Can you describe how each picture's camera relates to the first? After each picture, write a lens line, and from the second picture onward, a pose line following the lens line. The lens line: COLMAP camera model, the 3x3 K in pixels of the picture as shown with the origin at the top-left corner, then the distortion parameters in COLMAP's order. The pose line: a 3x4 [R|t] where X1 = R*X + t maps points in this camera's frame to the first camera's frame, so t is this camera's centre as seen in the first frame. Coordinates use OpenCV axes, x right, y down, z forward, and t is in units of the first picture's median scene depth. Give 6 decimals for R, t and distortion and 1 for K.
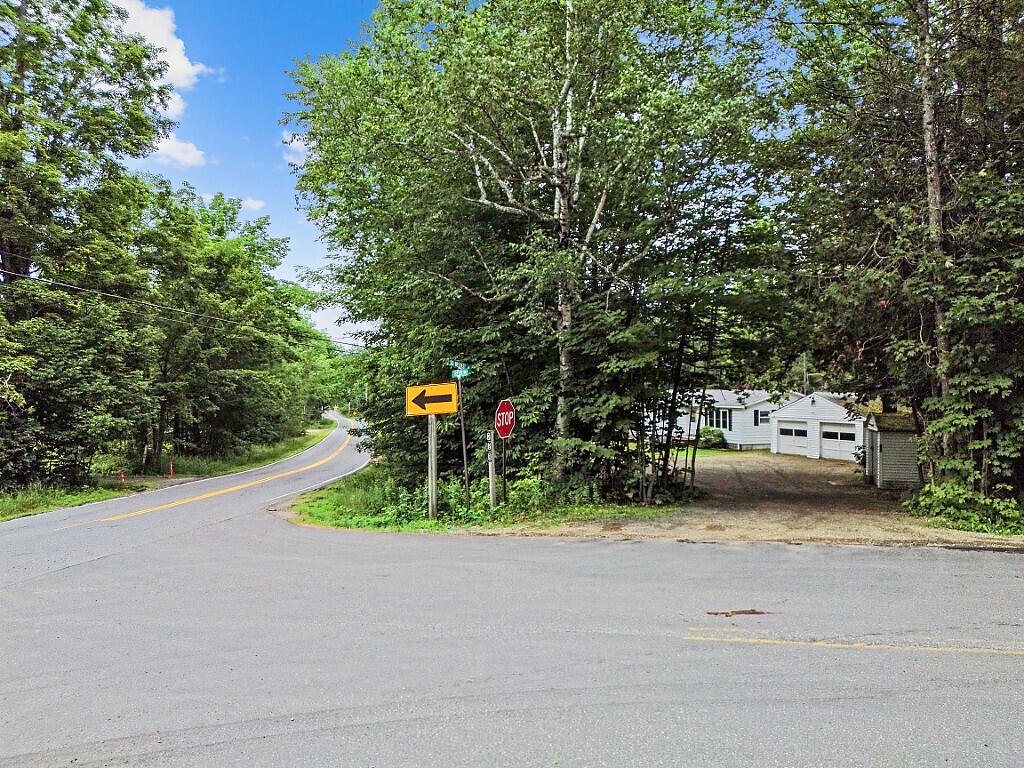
lens RADIAL K [[745.3, 0, 522.0], [0, 745.3, 381.8], [0, 0, 1]] dist [0.166545, -0.232955]
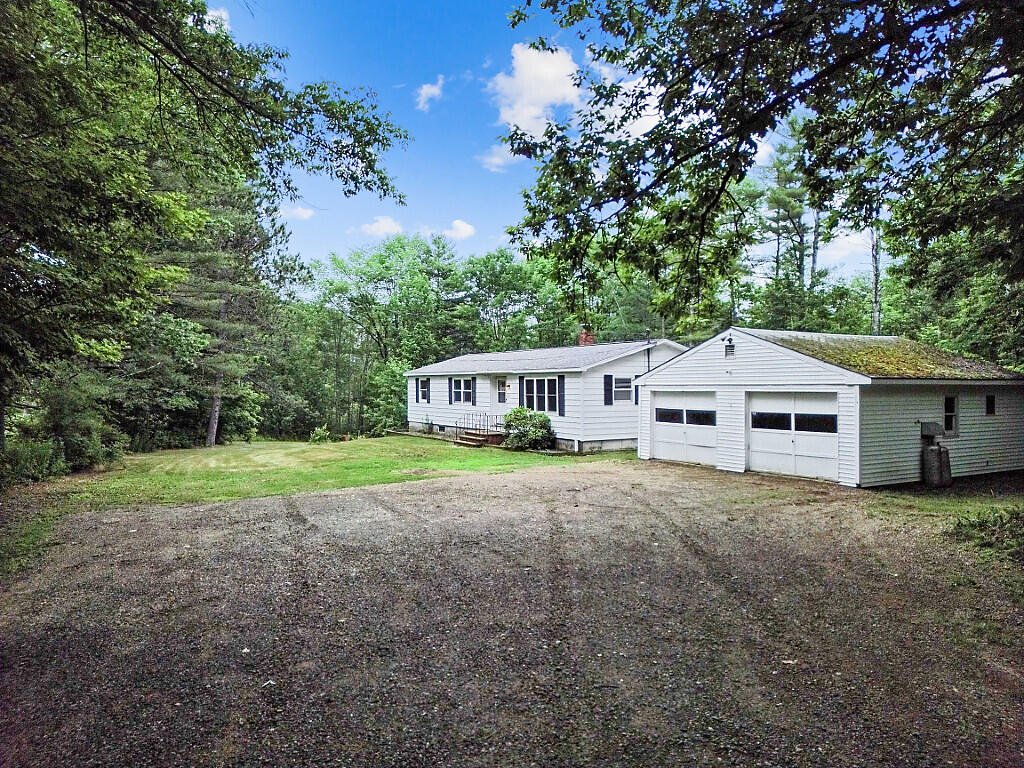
lens RADIAL K [[745.3, 0, 522.0], [0, 745.3, 381.8], [0, 0, 1]] dist [0.166545, -0.232955]
pose [[0.980559, -0.000380, 0.196227, 0.168596], [-0.001459, 0.999956, 0.009229, 0.041832], [-0.196221, -0.009336, 0.980515, 0.568659]]
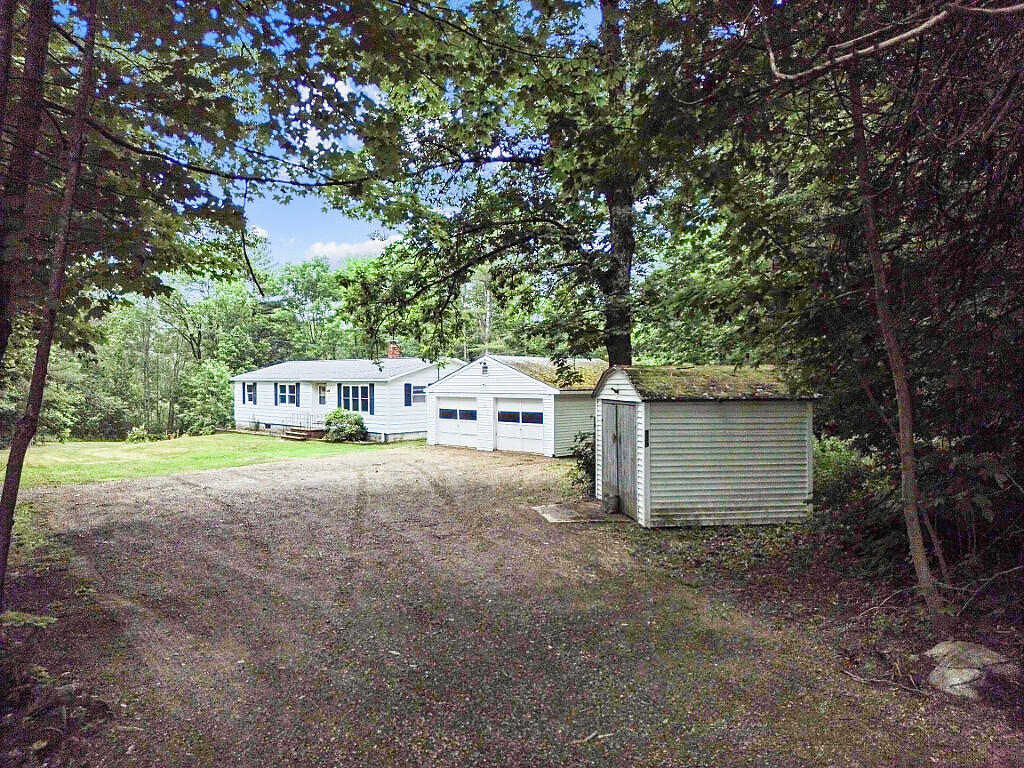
lens RADIAL K [[745.3, 0, 522.0], [0, 745.3, 381.8], [0, 0, 1]] dist [0.166545, -0.232955]
pose [[0.905275, -0.002502, 0.424818, 0.126187], [-0.004366, 0.999875, 0.015195, 0.027619], [-0.424803, -0.015610, 0.905151, 0.372885]]
